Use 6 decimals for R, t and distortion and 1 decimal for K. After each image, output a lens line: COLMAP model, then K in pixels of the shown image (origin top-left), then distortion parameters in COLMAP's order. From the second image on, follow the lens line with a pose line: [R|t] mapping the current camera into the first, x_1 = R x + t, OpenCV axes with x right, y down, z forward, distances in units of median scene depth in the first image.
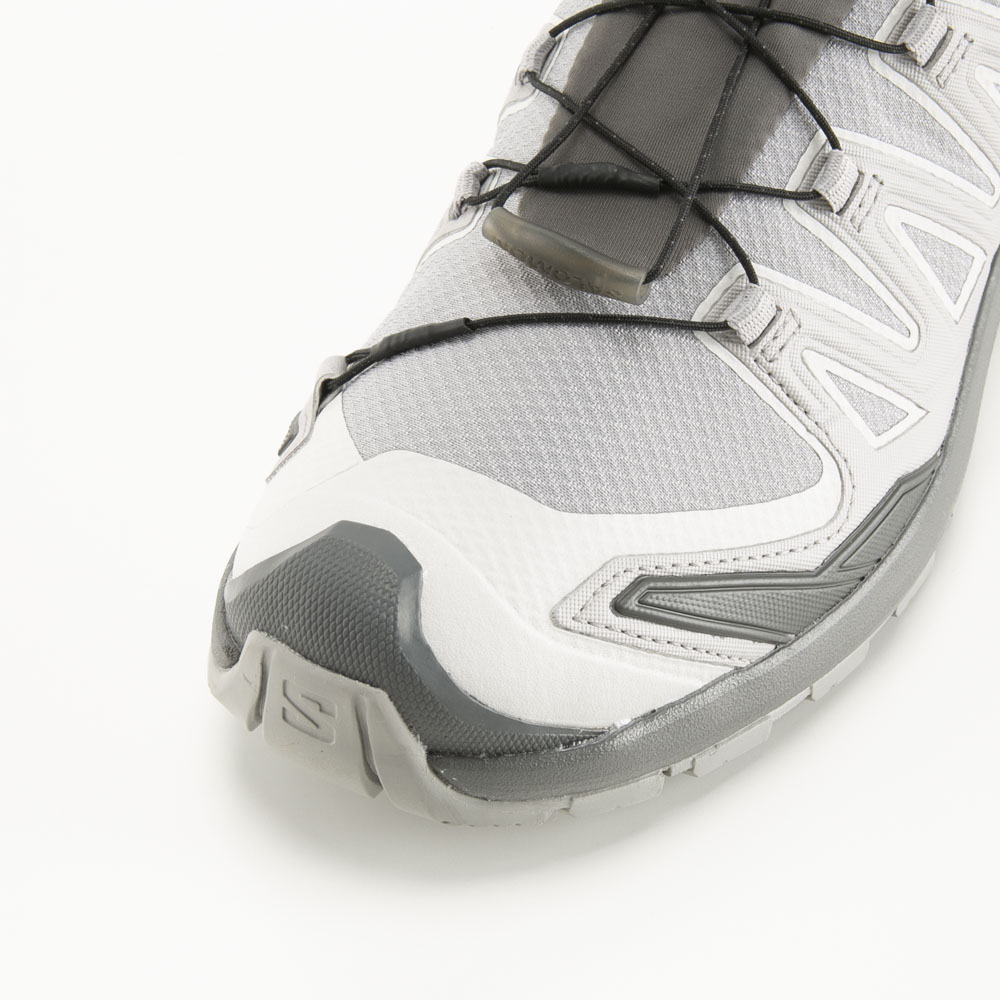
lens RADIAL K [[2186.1, 0, 502.4], [0, 2186.1, 504.1], [0, 0, 1]] dist [-0.001567, 0.000000]
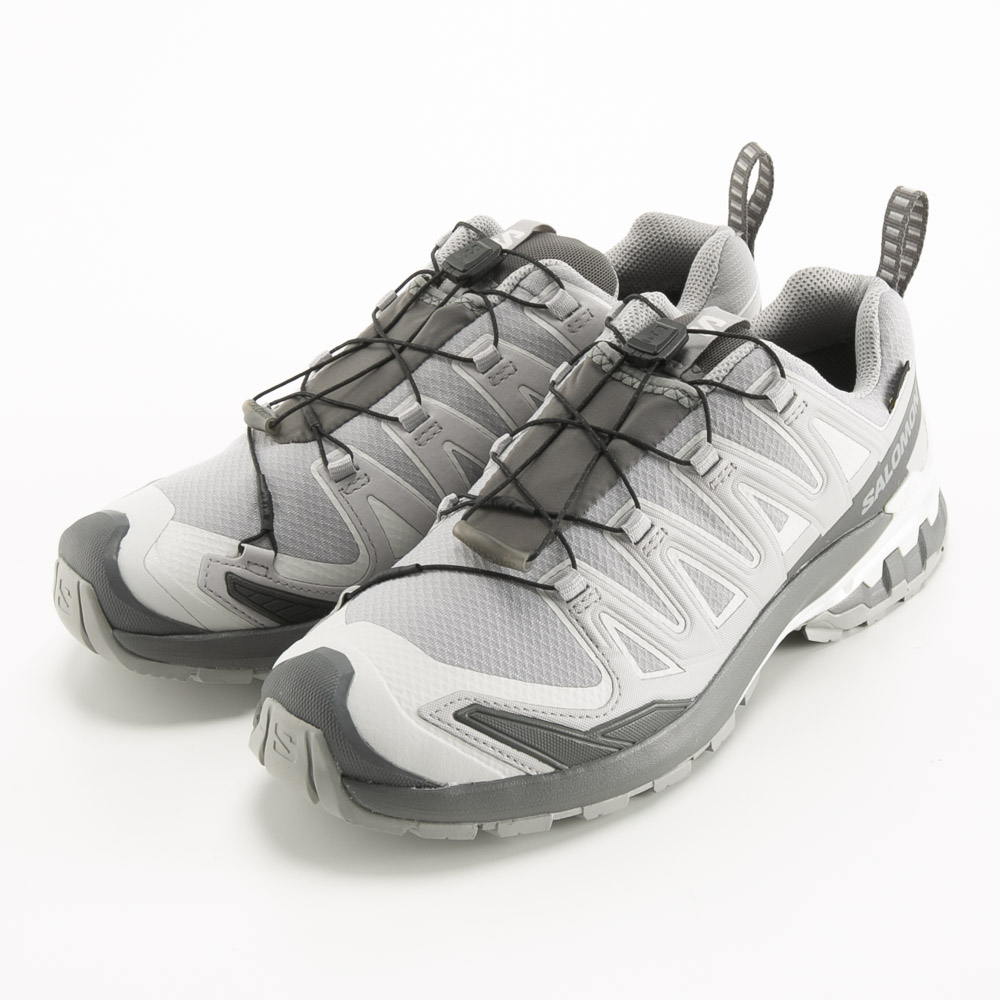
lens RADIAL K [[2482.7, 0, 501.5], [0, 2482.7, 499.0], [0, 0, 1]] dist [0.067905, 0.000000]
pose [[0.968152, 0.132342, -0.212527, 0.481818], [-0.185595, 0.949111, -0.254447, 0.377397], [0.168038, 0.285788, 0.943445, -0.972467]]
